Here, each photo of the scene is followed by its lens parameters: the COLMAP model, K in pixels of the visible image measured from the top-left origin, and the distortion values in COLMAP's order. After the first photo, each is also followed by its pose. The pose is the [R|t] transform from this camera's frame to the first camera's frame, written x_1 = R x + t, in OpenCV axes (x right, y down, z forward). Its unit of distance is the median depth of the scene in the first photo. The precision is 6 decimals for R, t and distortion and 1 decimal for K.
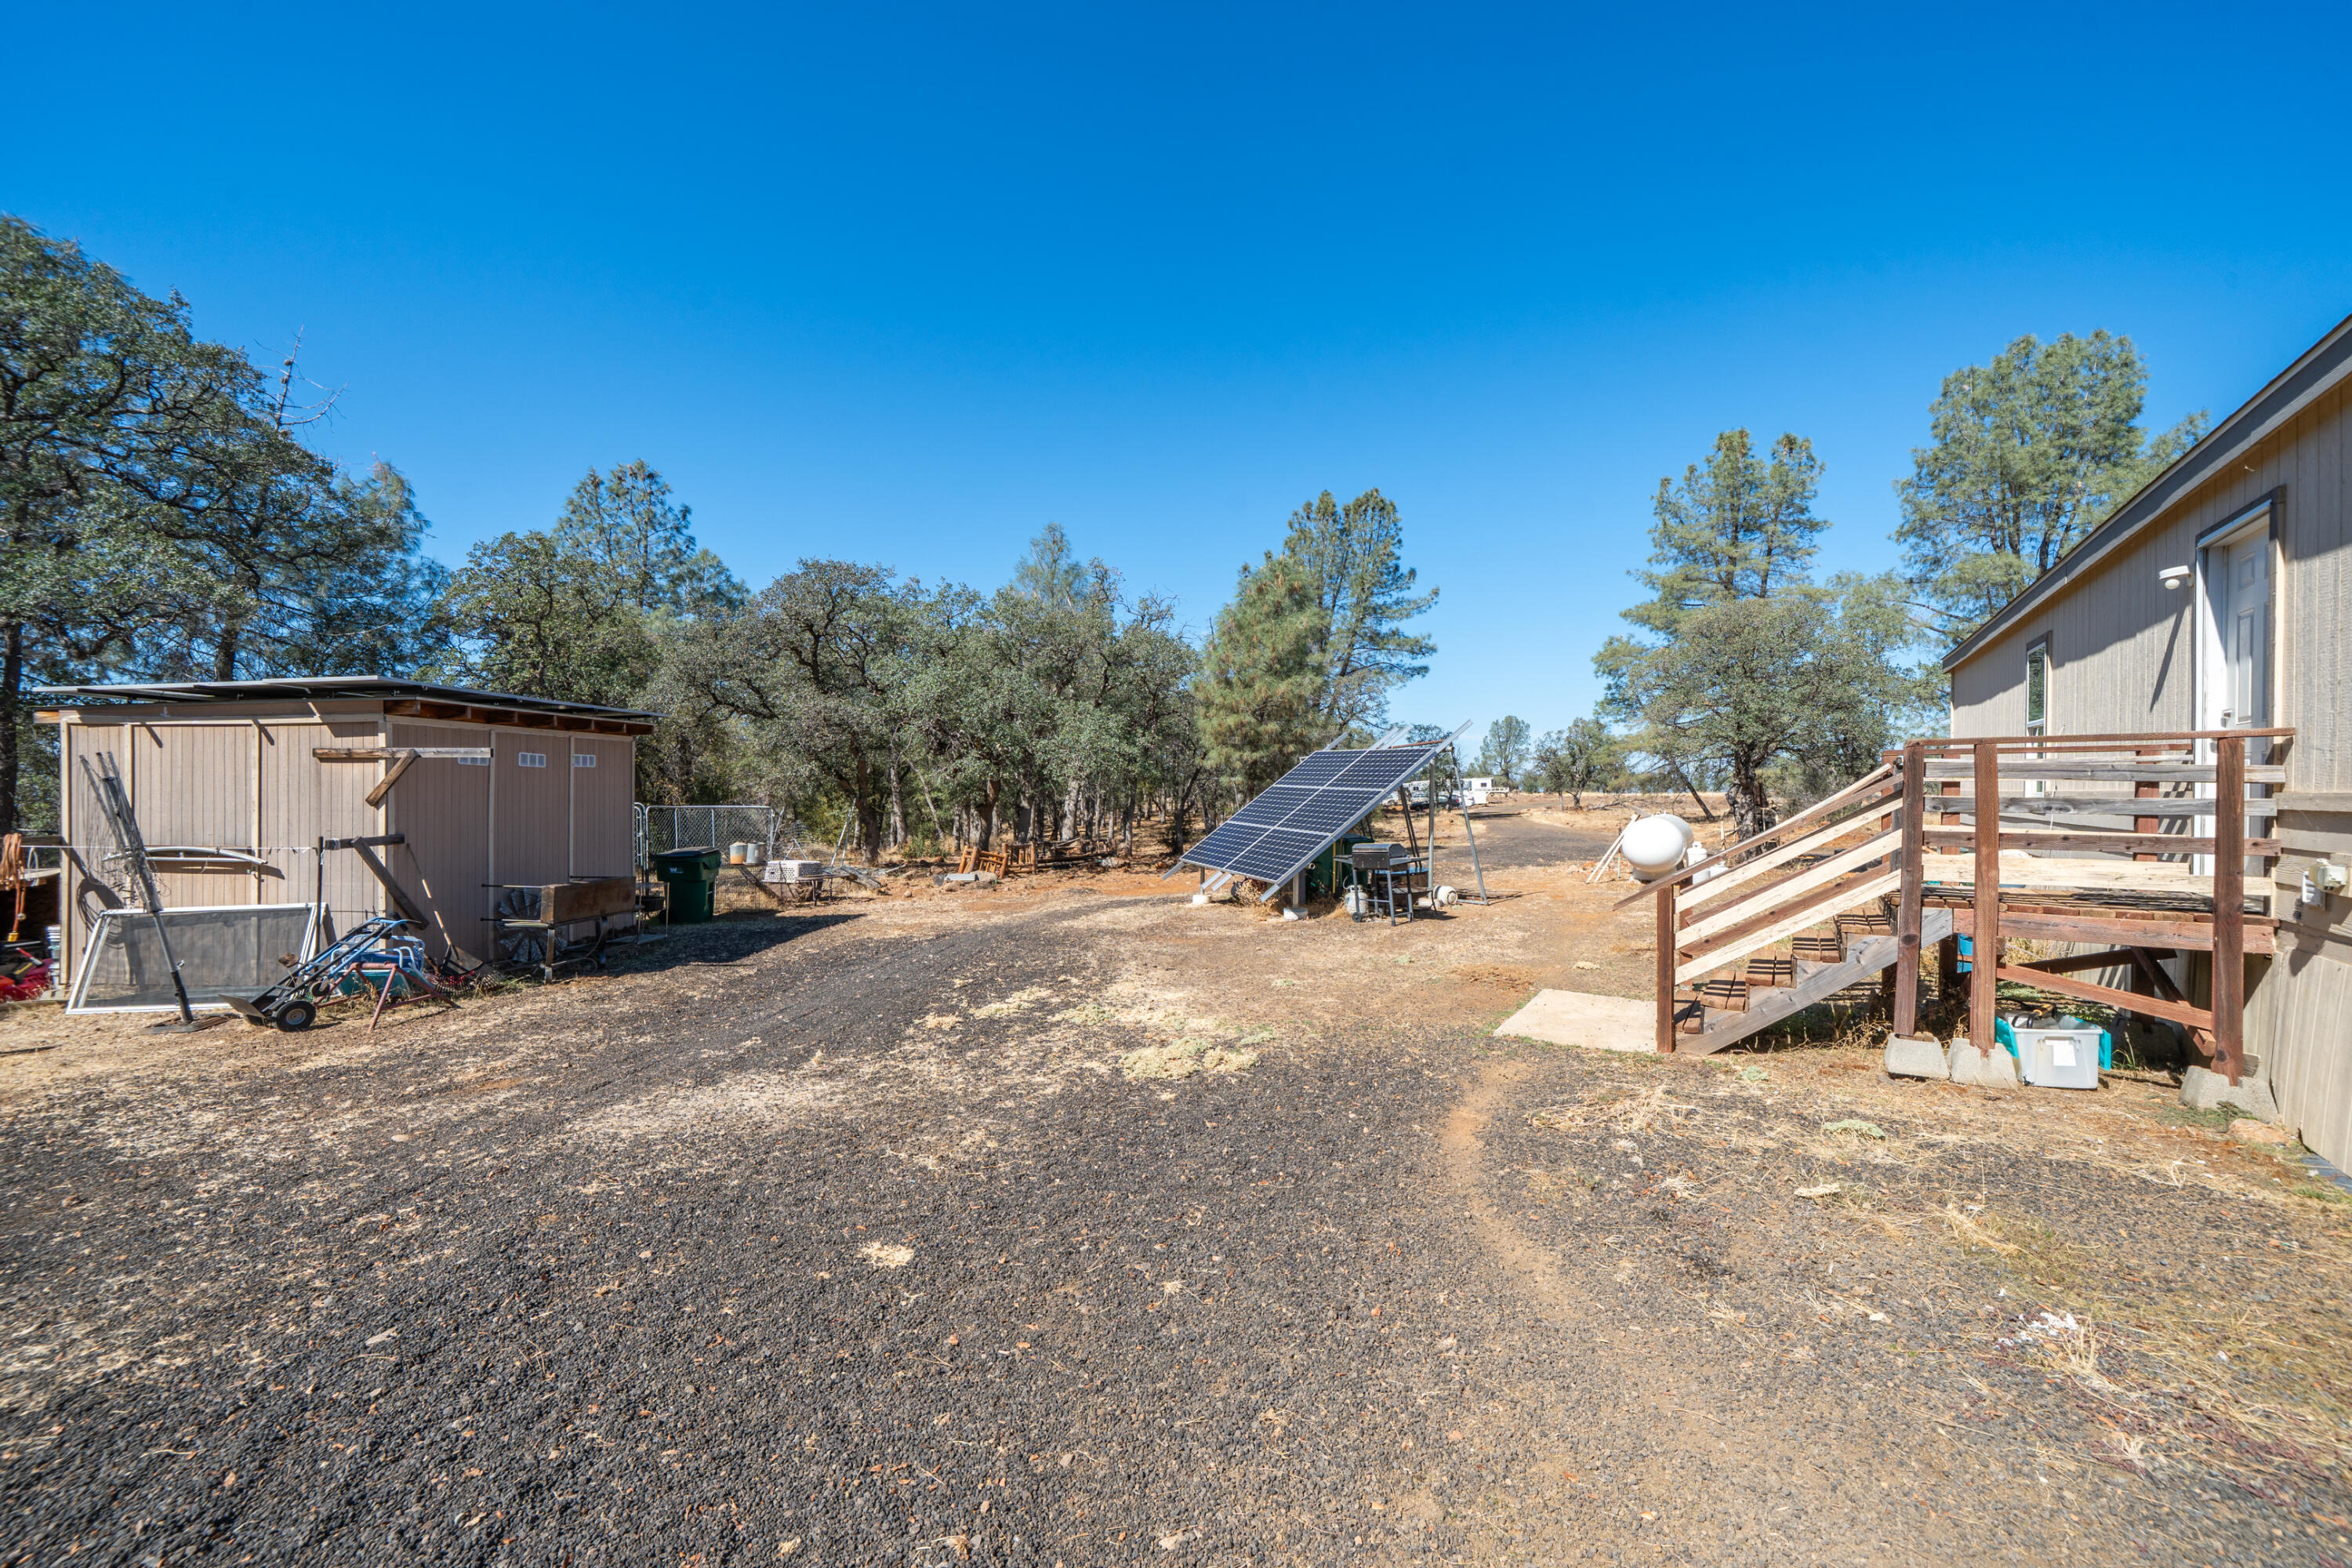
lens RADIAL K [[916.4, 0, 1178.6], [0, 916.4, 781.8], [0, 0, 1]] dist [-0.003704, 0.001020]
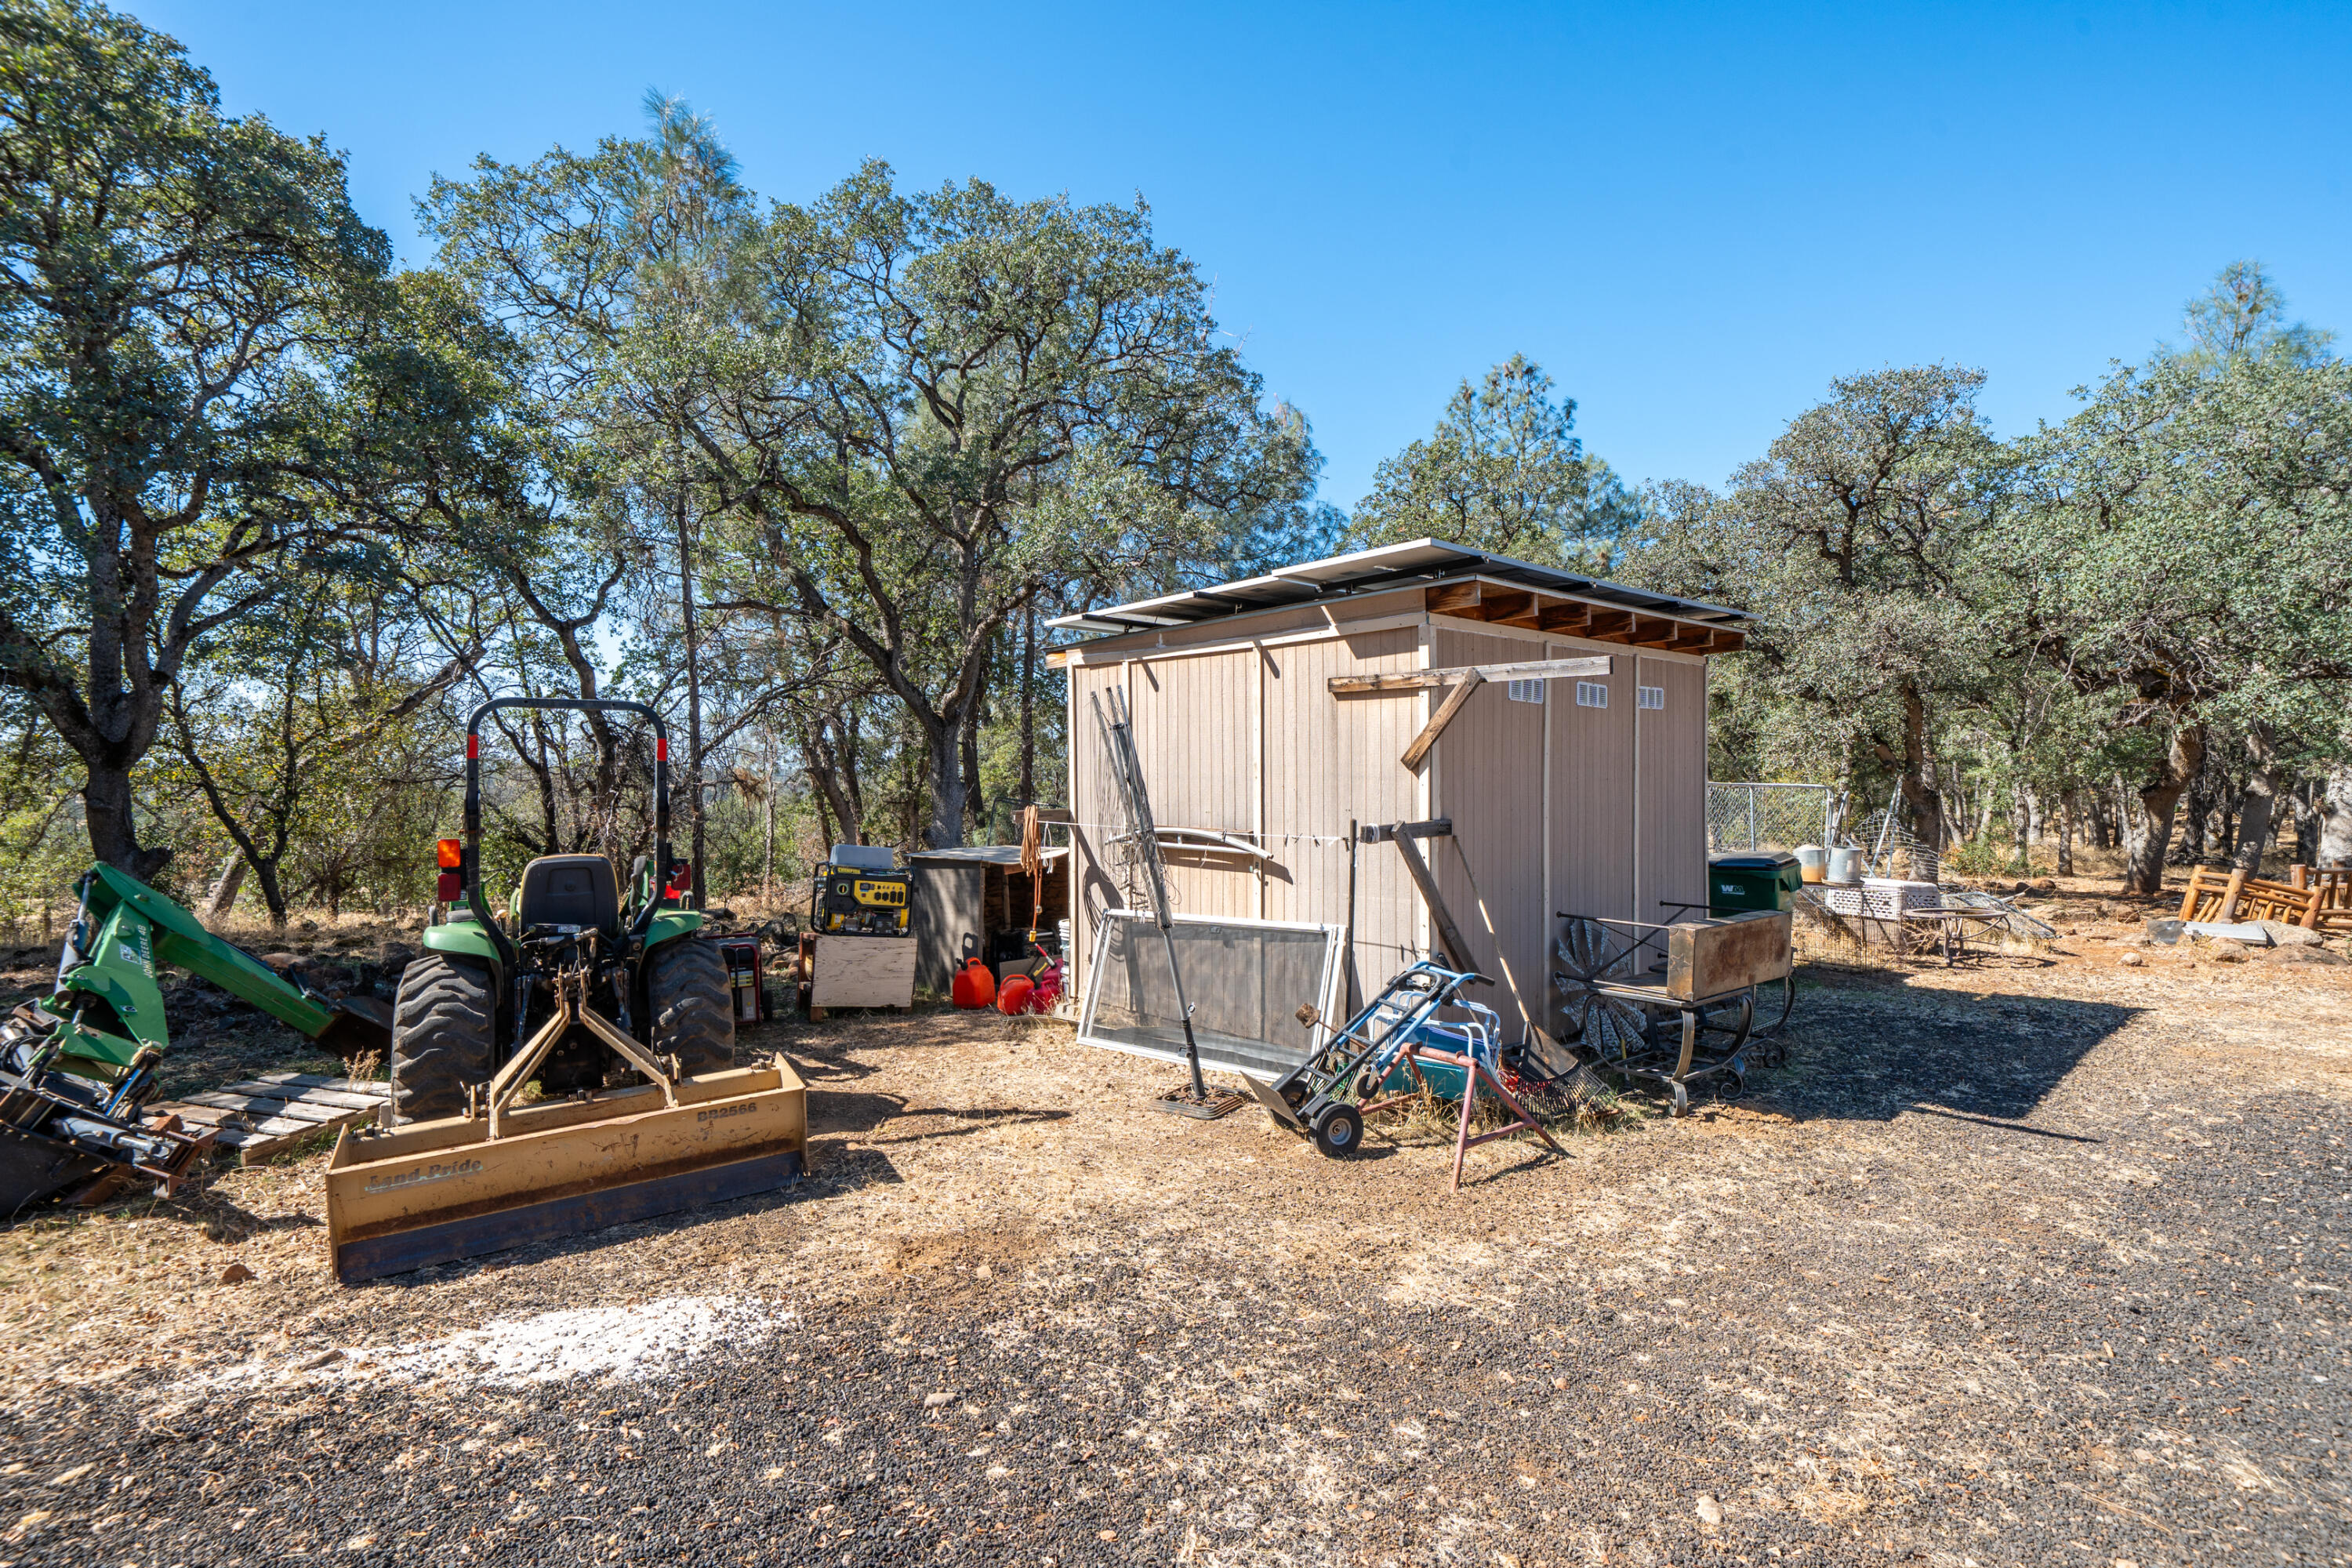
lens RADIAL K [[1140.5, 0, 1175.9], [0, 1140.5, 783.3], [0, 0, 1]] dist [0.002603, 0.000449]
pose [[0.710592, 0.004844, -0.703588, -0.469207], [0.008976, 0.999833, 0.015949, 0.021827], [0.703547, -0.017649, 0.710429, 0.368757]]
